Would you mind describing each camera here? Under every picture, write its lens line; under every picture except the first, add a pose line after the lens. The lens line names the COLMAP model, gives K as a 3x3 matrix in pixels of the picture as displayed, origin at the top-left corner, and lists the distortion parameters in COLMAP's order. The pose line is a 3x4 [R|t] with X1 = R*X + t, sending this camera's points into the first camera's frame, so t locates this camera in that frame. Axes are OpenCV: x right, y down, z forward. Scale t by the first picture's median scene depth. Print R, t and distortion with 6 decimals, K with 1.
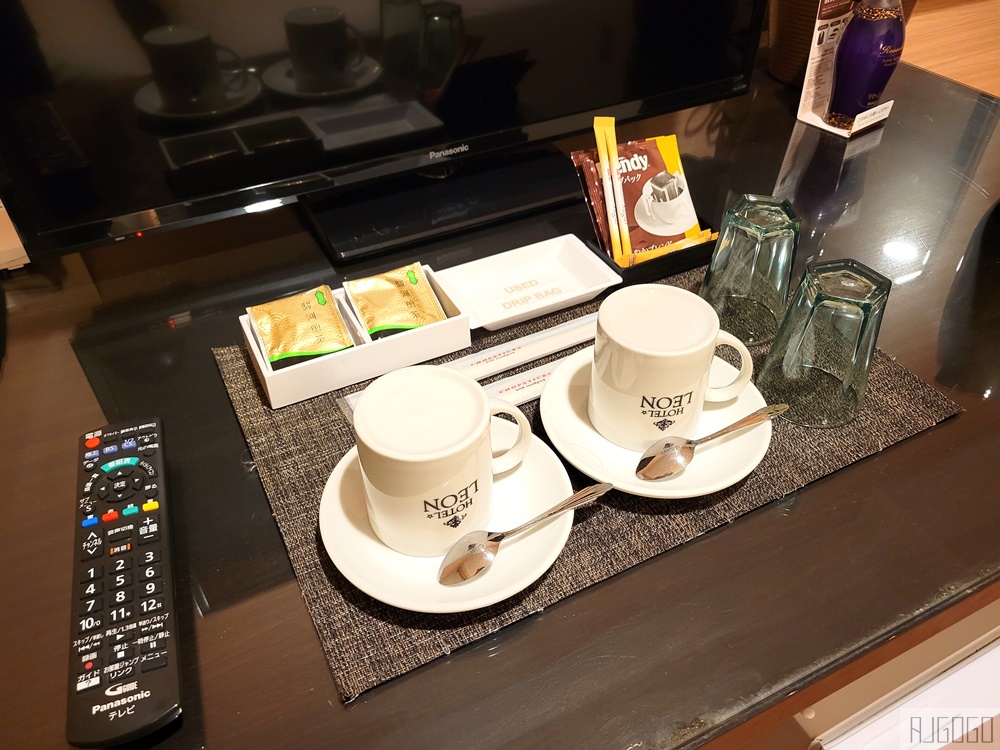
lens RADIAL K [[749.6, 0, 500.0], [0, 749.6, 375.0], [0, 0, 1]] dist [0.055029, -0.054696]
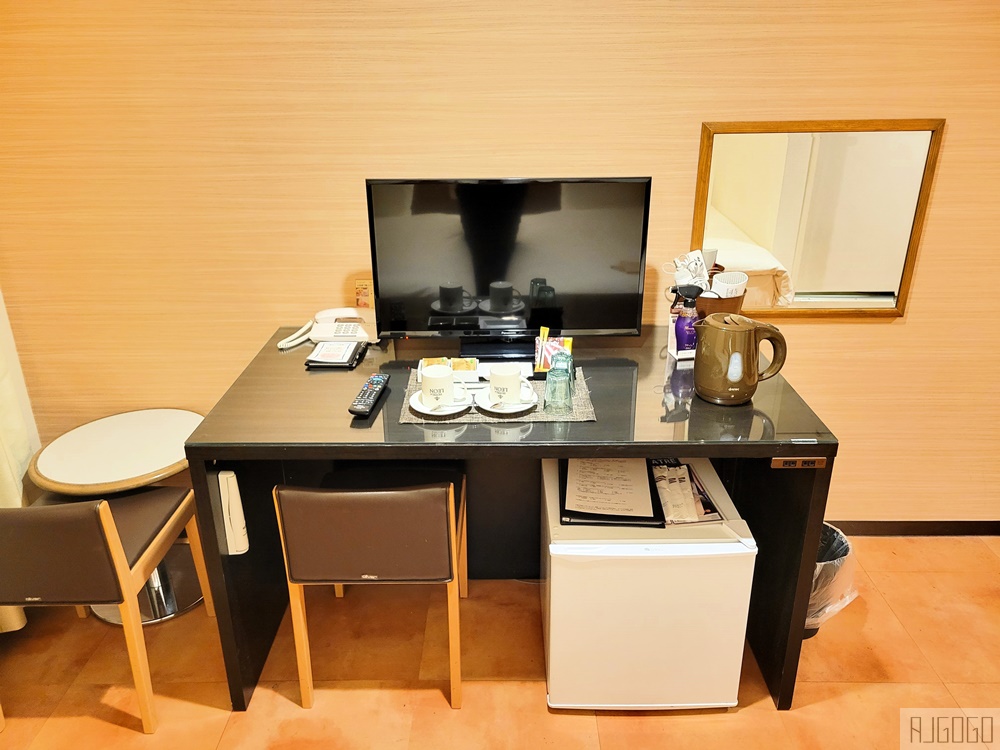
lens RADIAL K [[749.6, 0, 500.0], [0, 749.6, 375.0], [0, 0, 1]] dist [0.055029, -0.054696]
pose [[0.892635, 0.183172, -0.411886, 0.999277], [-0.301143, 0.922227, -0.242507, 0.502650], [0.335433, 0.340507, 0.878374, -1.331764]]
